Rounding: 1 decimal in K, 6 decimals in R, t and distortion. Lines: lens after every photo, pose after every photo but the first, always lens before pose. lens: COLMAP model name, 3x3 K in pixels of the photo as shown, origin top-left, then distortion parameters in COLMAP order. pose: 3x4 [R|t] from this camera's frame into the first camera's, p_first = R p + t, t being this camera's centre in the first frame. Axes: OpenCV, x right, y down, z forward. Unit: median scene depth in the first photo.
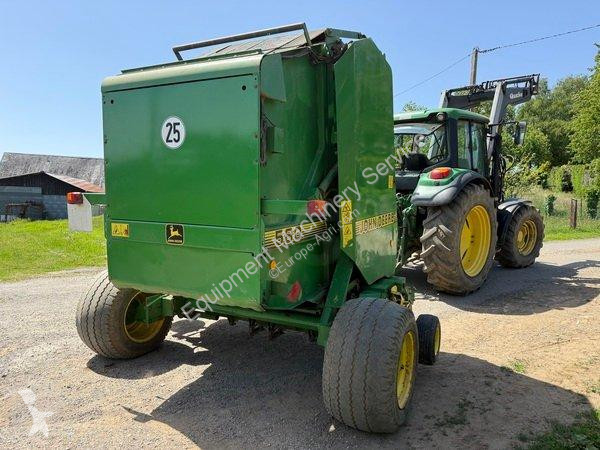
lens RADIAL K [[412.6, 0, 300.0], [0, 412.6, 225.0], [0, 0, 1]] dist [0.080688, -0.103907]
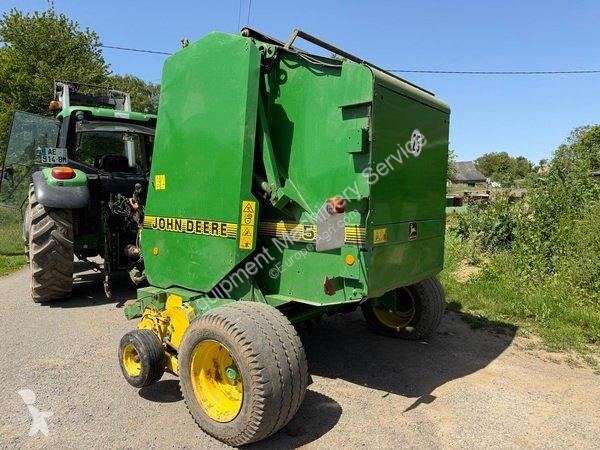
lens RADIAL K [[412.6, 0, 300.0], [0, 412.6, 225.0], [0, 0, 1]] dist [0.080688, -0.103907]
pose [[0.219738, -0.080792, 0.972208, -1.476754], [0.087267, 0.994197, 0.062896, -0.093235], [-0.971648, 0.071021, 0.225514, 1.039704]]
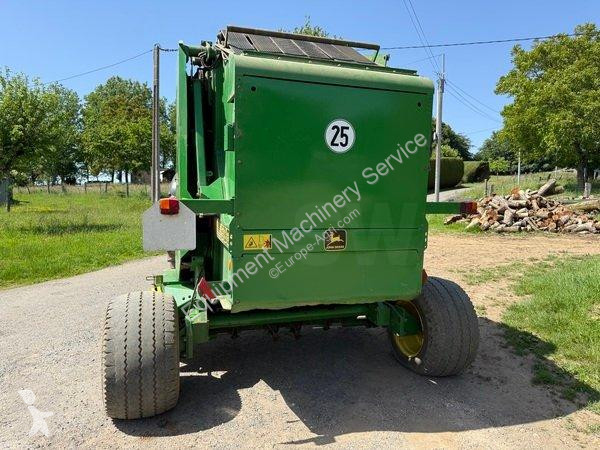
lens RADIAL K [[413.2, 0, 299.3], [0, 413.2, 221.3], [0, 0, 1]] dist [0.082131, -0.105055]
pose [[0.710217, -0.058160, 0.701577, -1.035390], [0.050647, 0.998220, 0.031480, -0.056625], [-0.702159, 0.013175, 0.711898, 0.367050]]
